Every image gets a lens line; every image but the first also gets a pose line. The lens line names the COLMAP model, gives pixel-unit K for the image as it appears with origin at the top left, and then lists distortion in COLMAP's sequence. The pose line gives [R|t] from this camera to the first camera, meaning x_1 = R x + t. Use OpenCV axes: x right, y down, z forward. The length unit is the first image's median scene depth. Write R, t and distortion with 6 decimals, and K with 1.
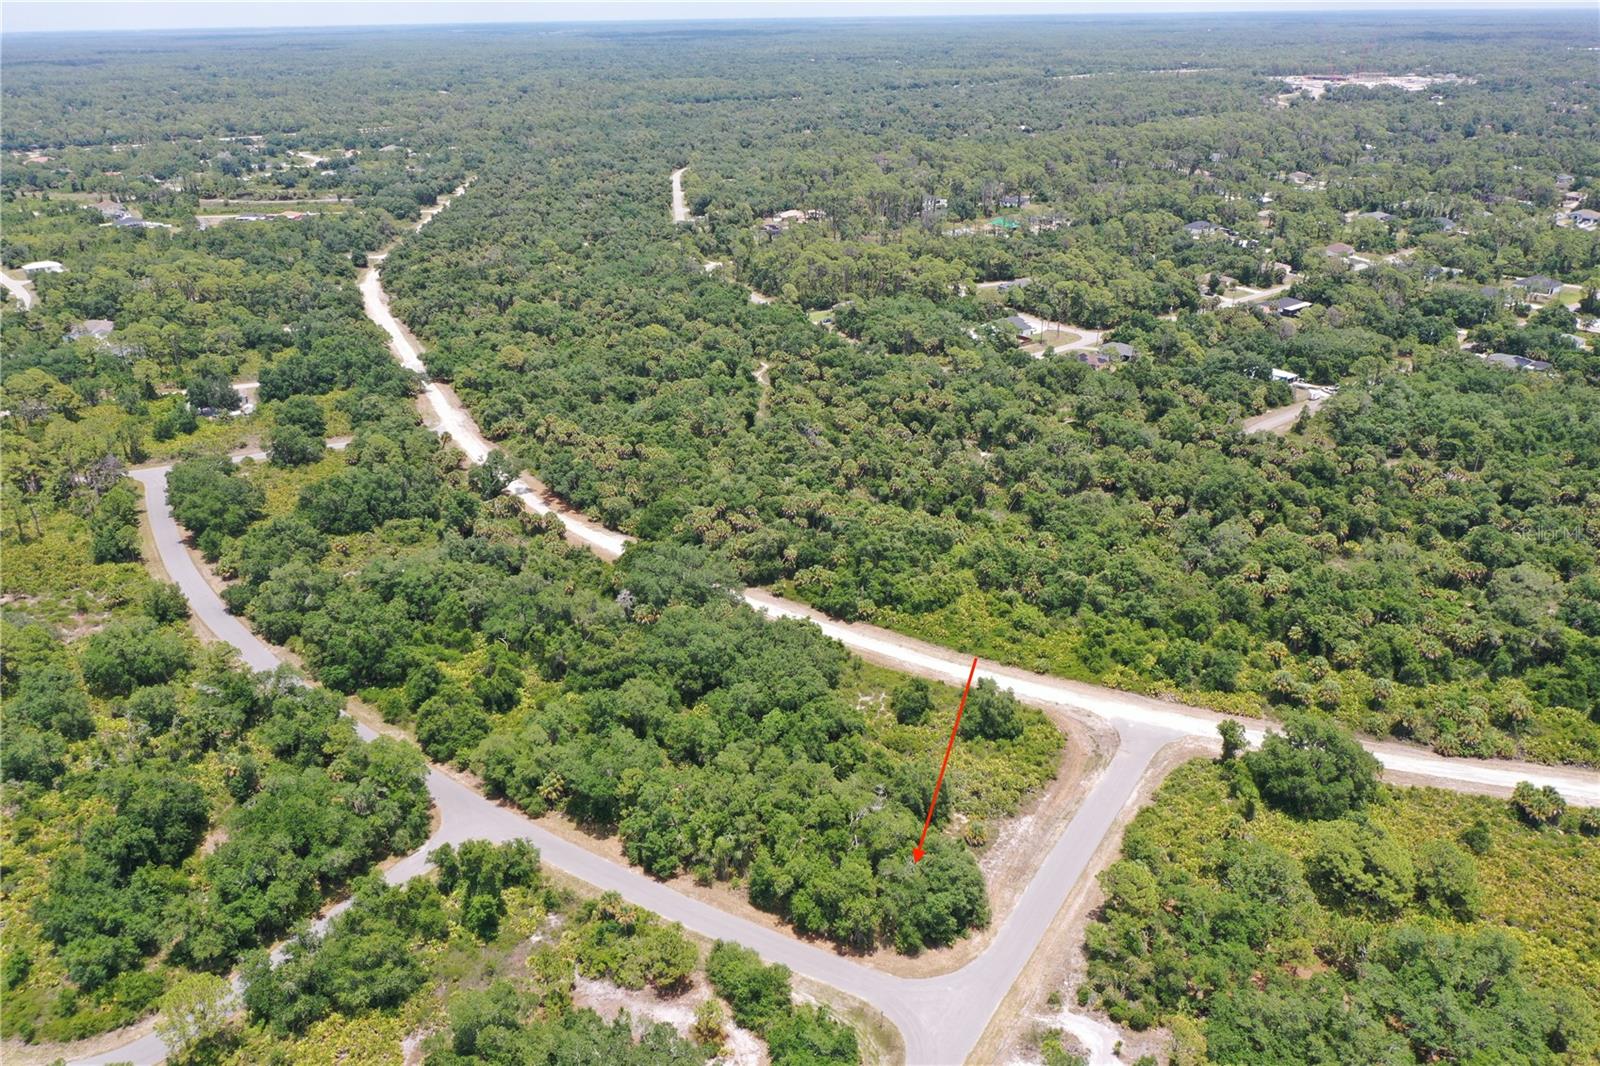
lens RADIAL K [[1268.5, 0, 807.3], [0, 1268.5, 540.5], [0, 0, 1]] dist [-0.007063, 0.010405]
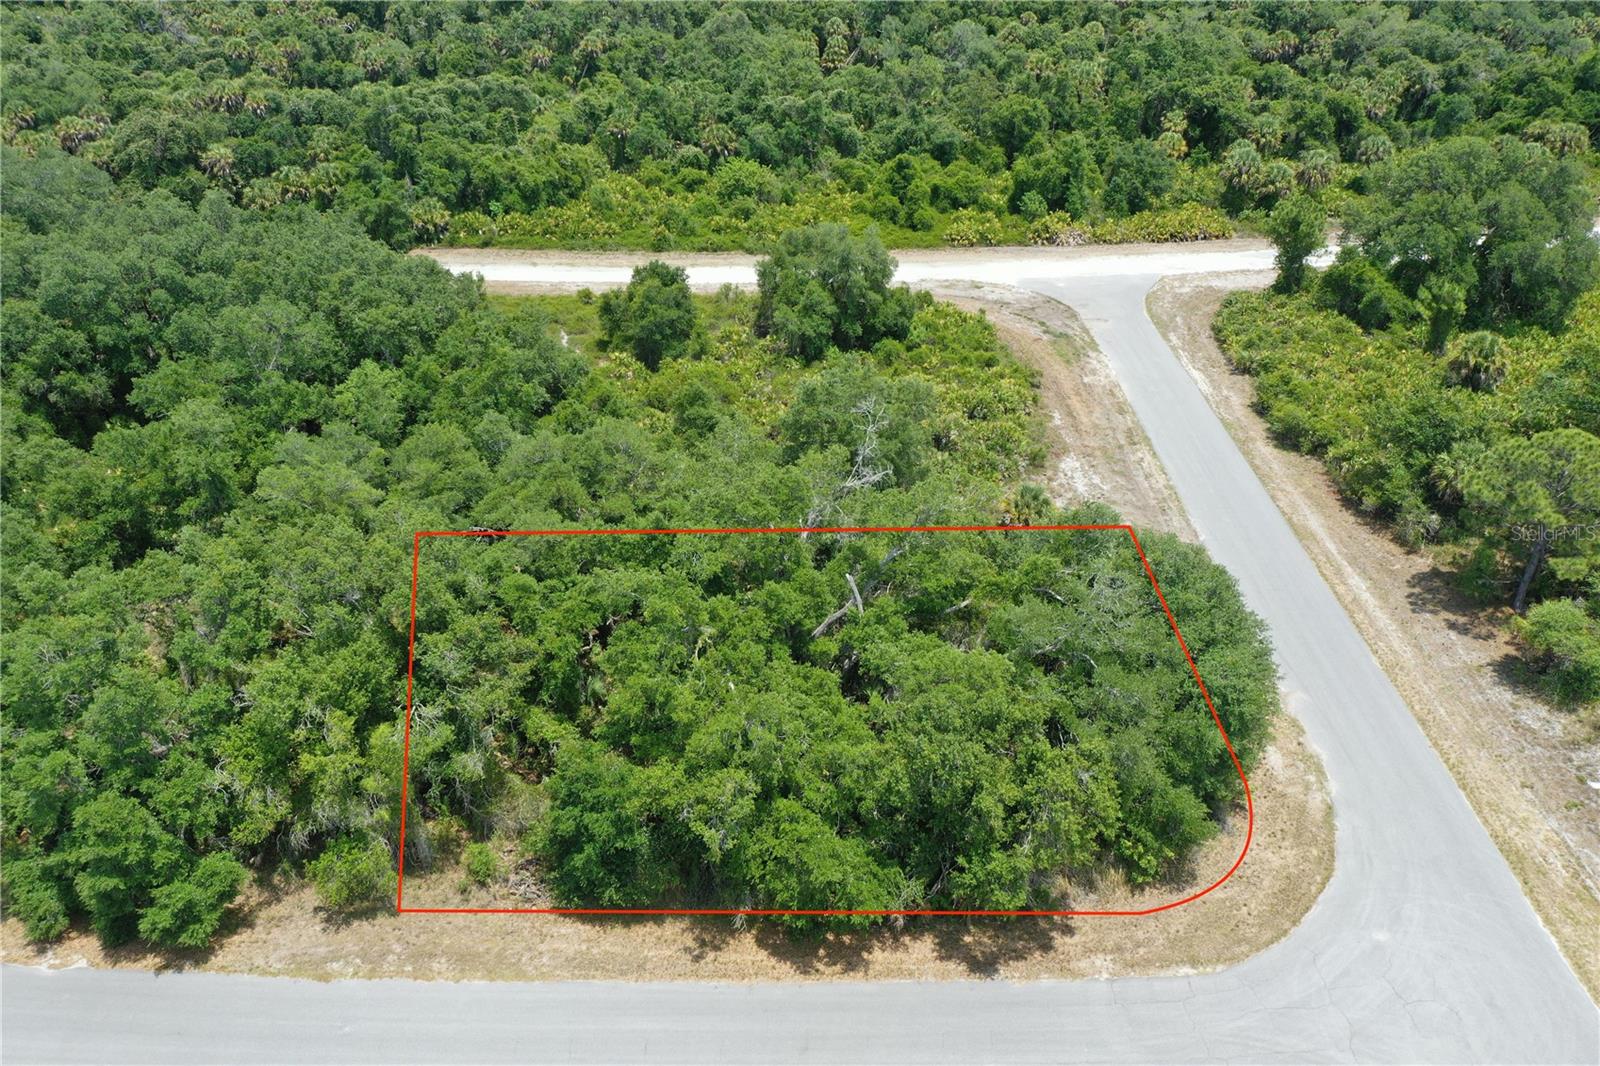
lens RADIAL K [[1268.5, 0, 789.6], [0, 1268.5, 531.8], [0, 0, 1]] dist [-0.007063, 0.010405]
pose [[0.869190, -0.255076, 0.423610, -0.096542], [0.203605, 0.965306, 0.163490, 0.167418], [-0.450616, -0.055855, 0.890969, 0.722610]]
